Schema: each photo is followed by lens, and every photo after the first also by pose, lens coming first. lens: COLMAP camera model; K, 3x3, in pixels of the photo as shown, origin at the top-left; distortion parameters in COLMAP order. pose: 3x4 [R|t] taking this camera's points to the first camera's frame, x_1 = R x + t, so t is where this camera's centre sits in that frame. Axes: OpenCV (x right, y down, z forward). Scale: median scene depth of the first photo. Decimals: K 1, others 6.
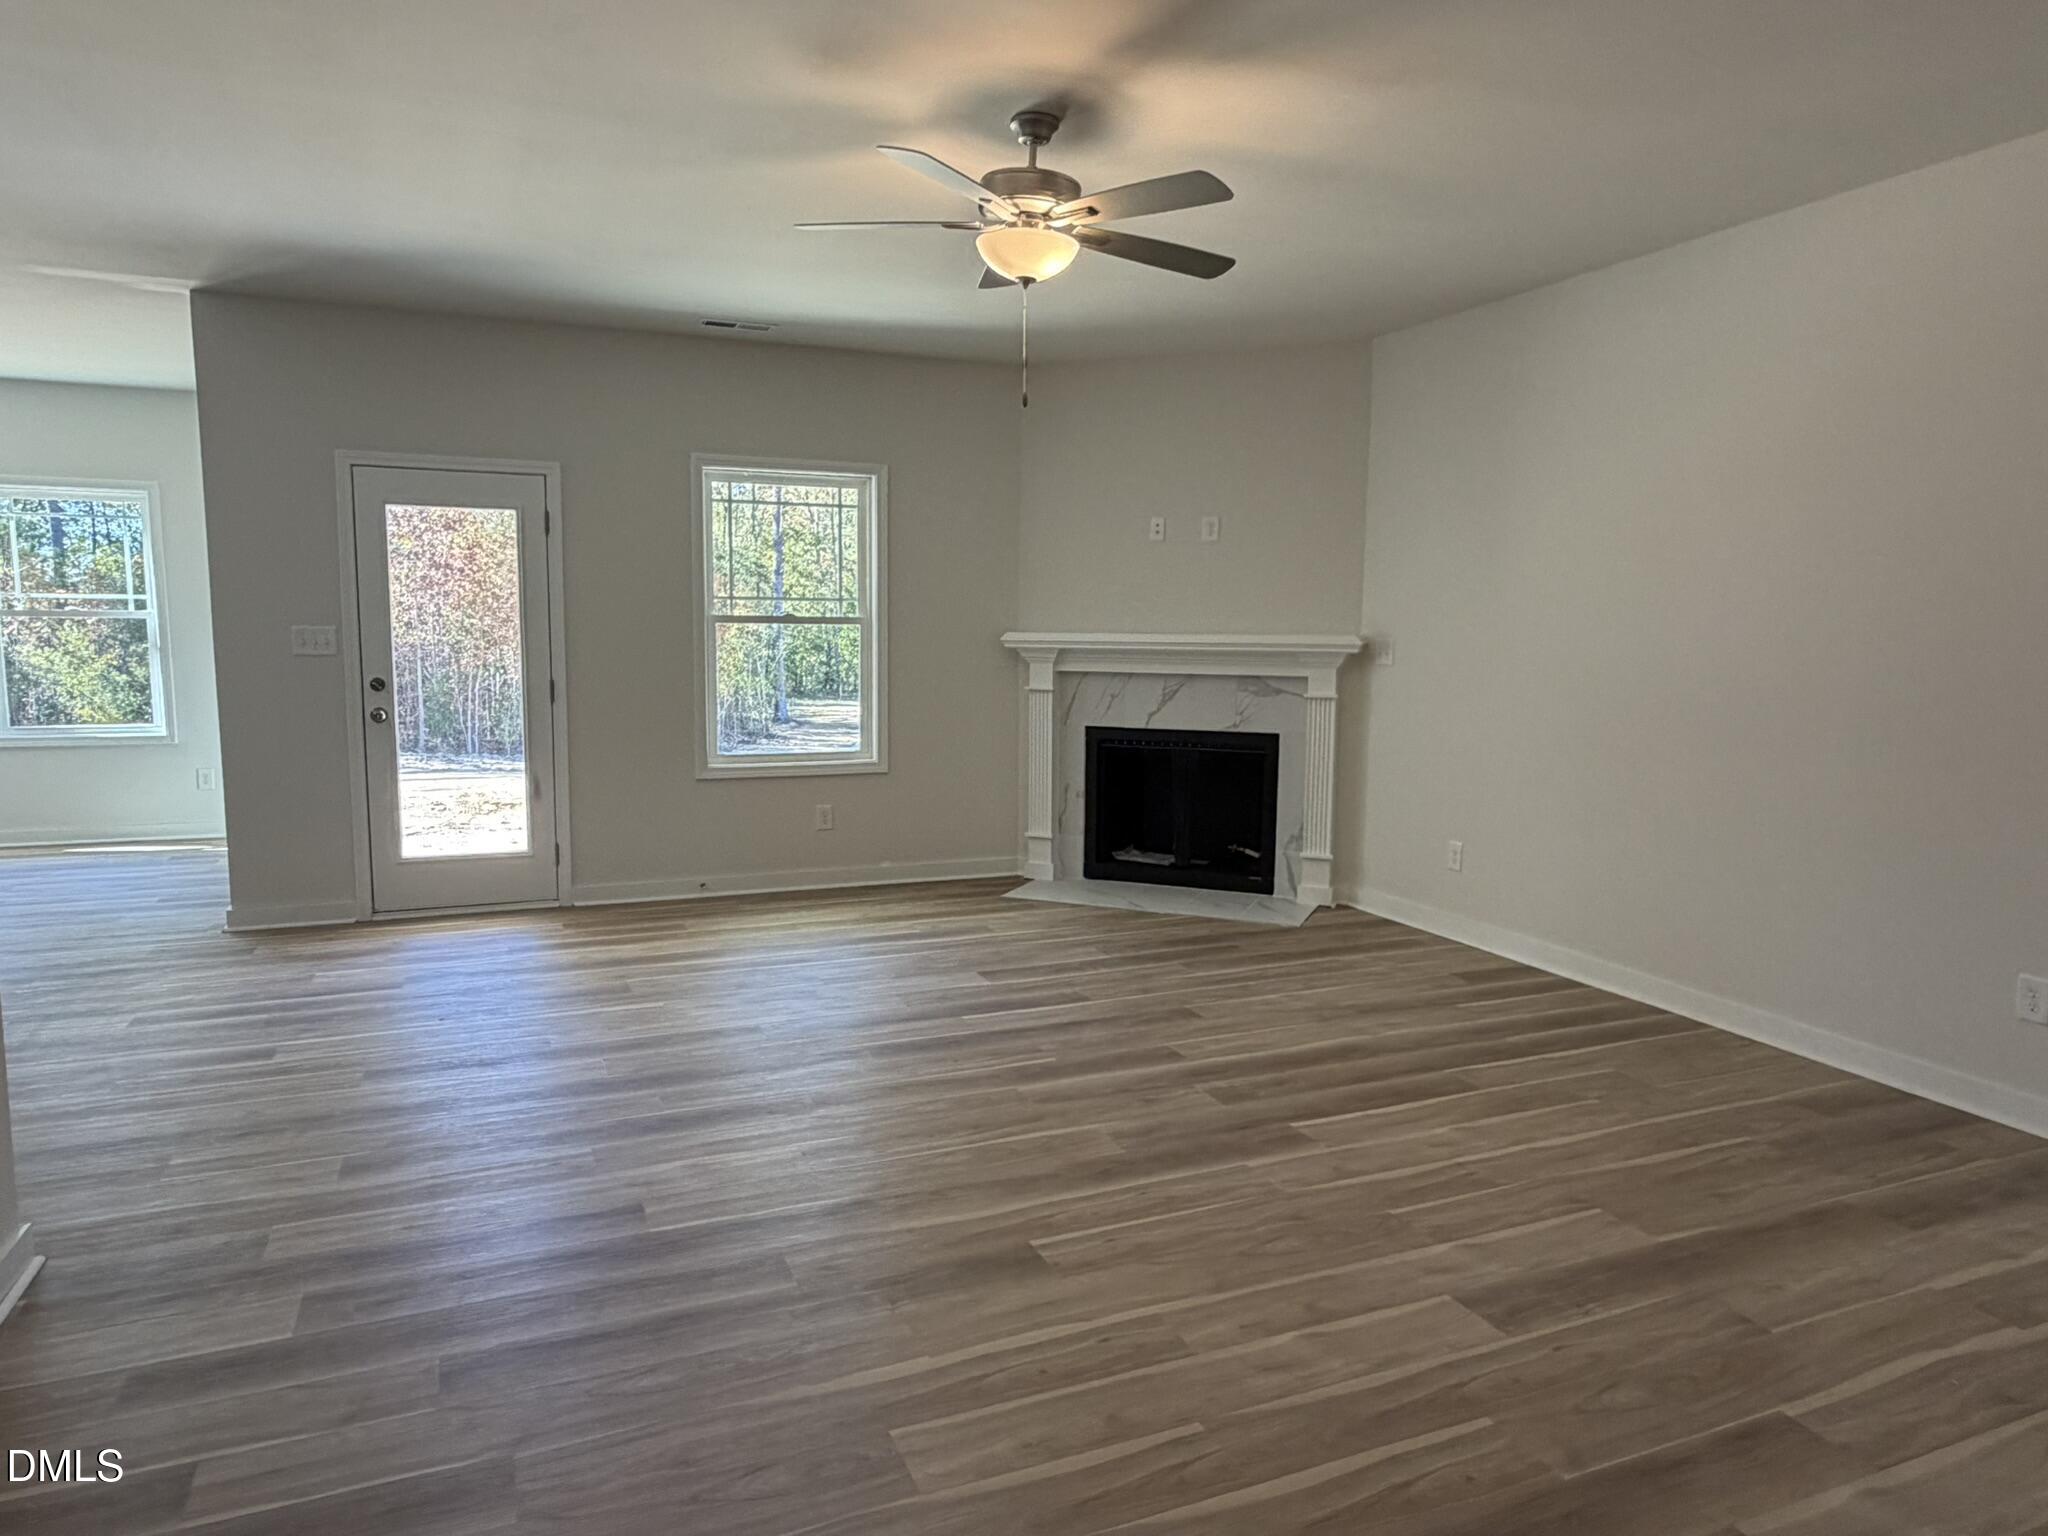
lens RADIAL K [[1261.2, 0, 1026.8], [0, 1261.2, 771.8], [0, 0, 1]] dist [-0.003243, -0.000032]
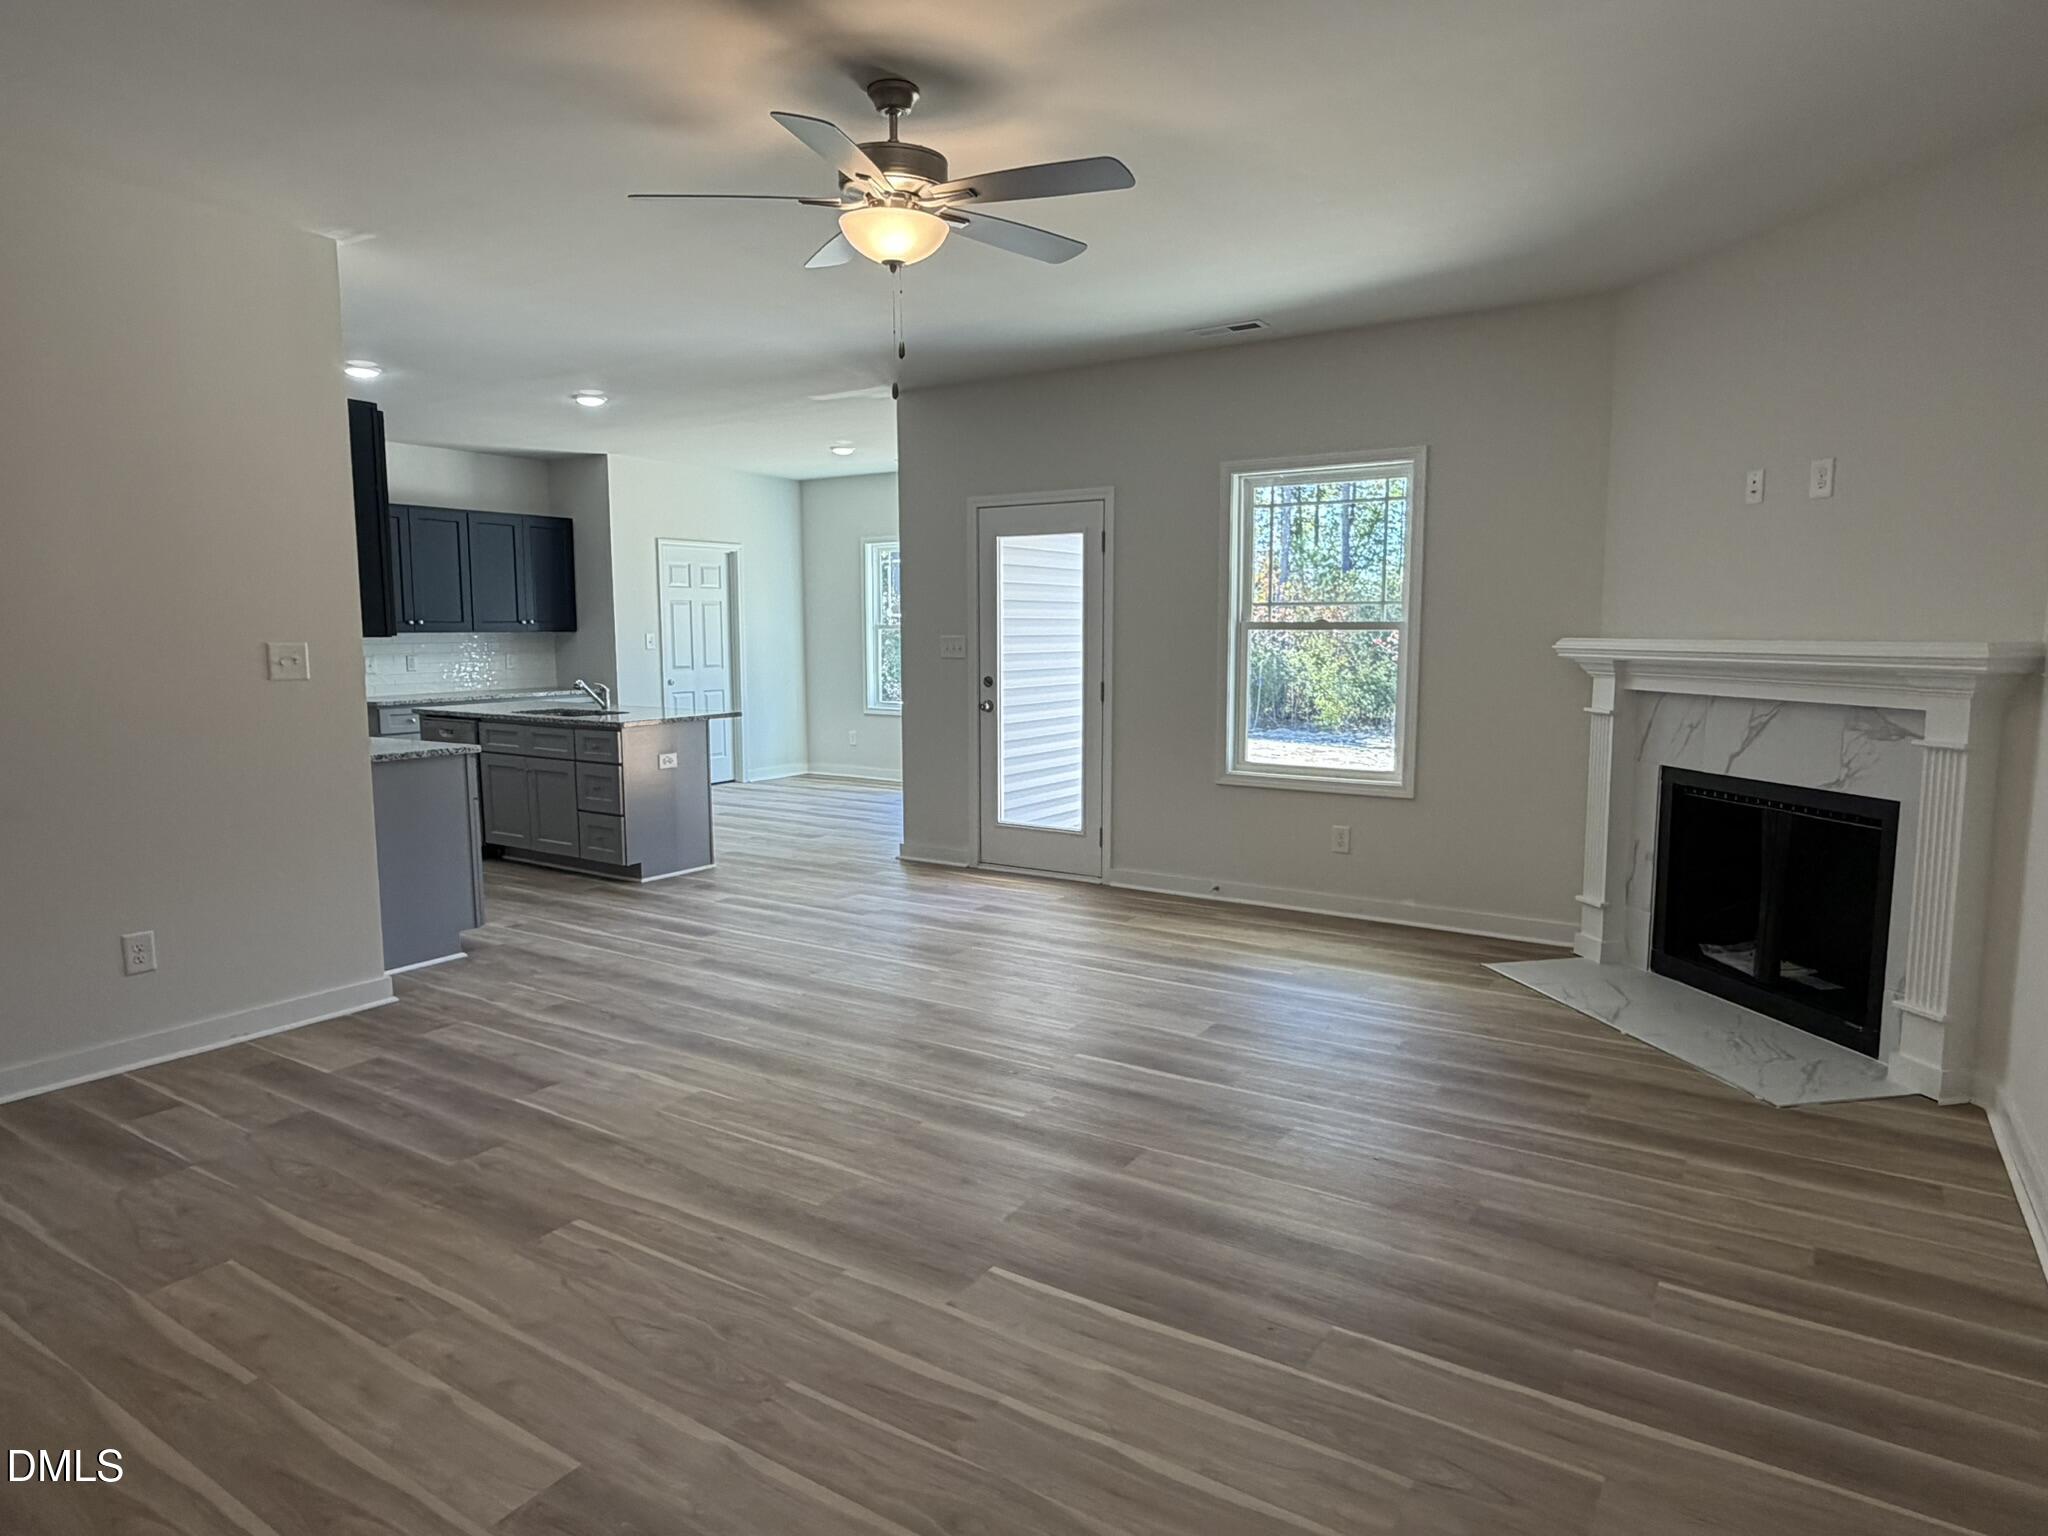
lens RADIAL K [[1201.3, 0, 1021.8], [0, 1201.3, 771.9], [0, 0, 1]] dist [0.002869, 0.001691]
pose [[0.564642, 0.088133, -0.820617, 0.459945], [-0.088066, 0.995039, 0.046271, -0.035823], [0.820624, 0.046142, 0.569602, 0.328473]]
